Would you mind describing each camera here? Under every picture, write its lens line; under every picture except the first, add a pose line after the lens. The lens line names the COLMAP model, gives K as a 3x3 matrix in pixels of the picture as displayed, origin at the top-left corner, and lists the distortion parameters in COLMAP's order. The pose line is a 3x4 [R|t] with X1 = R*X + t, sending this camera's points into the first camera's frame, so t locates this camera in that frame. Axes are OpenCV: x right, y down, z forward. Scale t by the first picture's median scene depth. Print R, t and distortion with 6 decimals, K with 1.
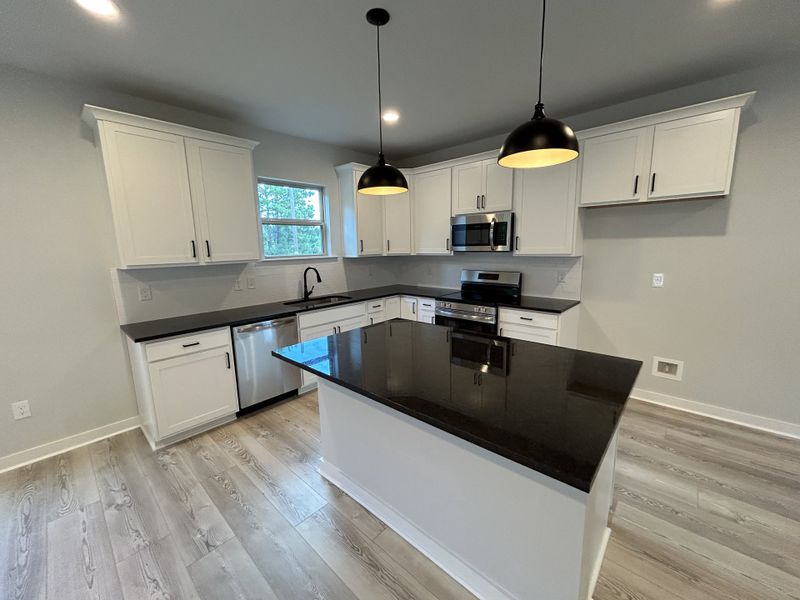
lens RADIAL K [[326.6, 0, 400.0], [0, 326.6, 300.0], [0, 0, 1]] dist [0.002248, 0.000434]
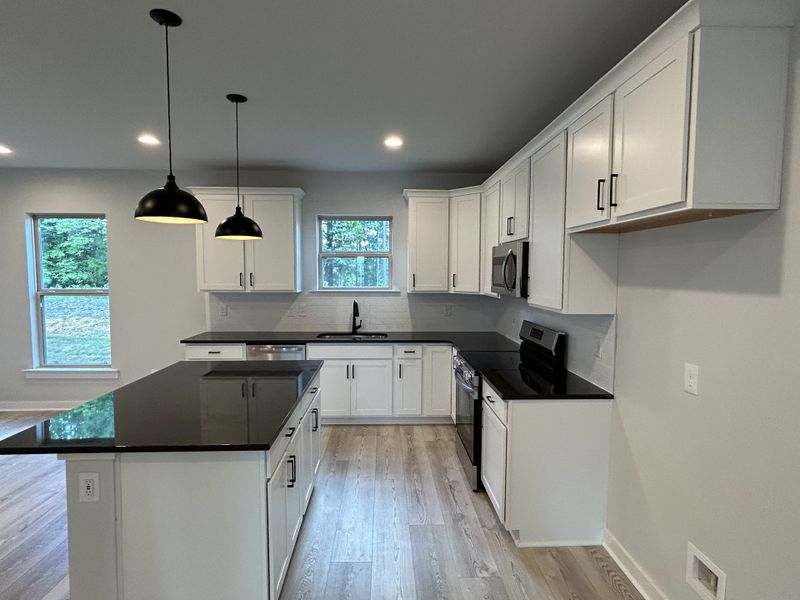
lens RADIAL K [[435.8, 0, 400.0], [0, 435.8, 300.0], [0, 0, 1]] dist [-0.027147, 0.000767]
pose [[0.700097, 0.071144, -0.710494, 0.809230], [-0.136616, 0.989988, -0.035486, -0.080788], [0.700857, 0.121908, 0.702807, 0.199704]]
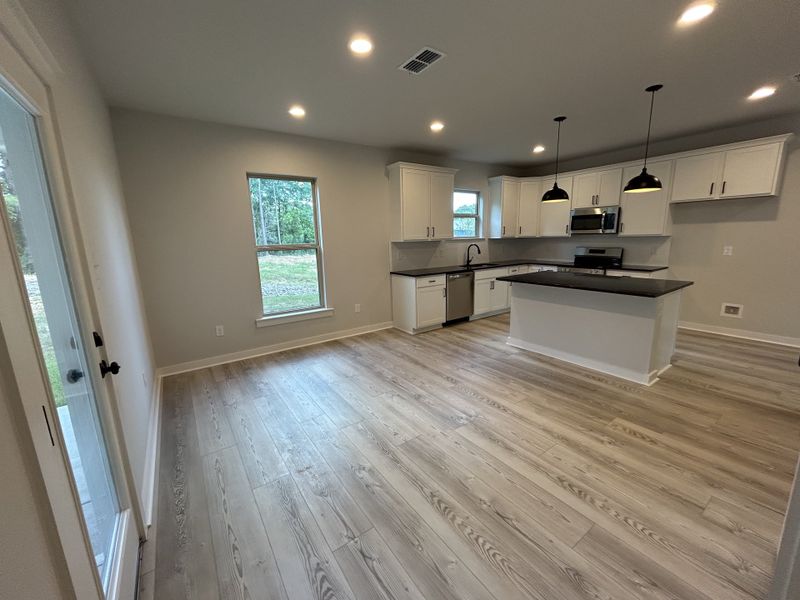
lens RADIAL K [[326.6, 0, 400.0], [0, 326.6, 300.0], [0, 0, 1]] dist [0.002248, 0.000434]
pose [[0.976893, 0.038262, -0.210277, -0.304209], [-0.031799, 0.998915, 0.034034, 0.137527], [0.211351, -0.026561, 0.977049, -0.679307]]
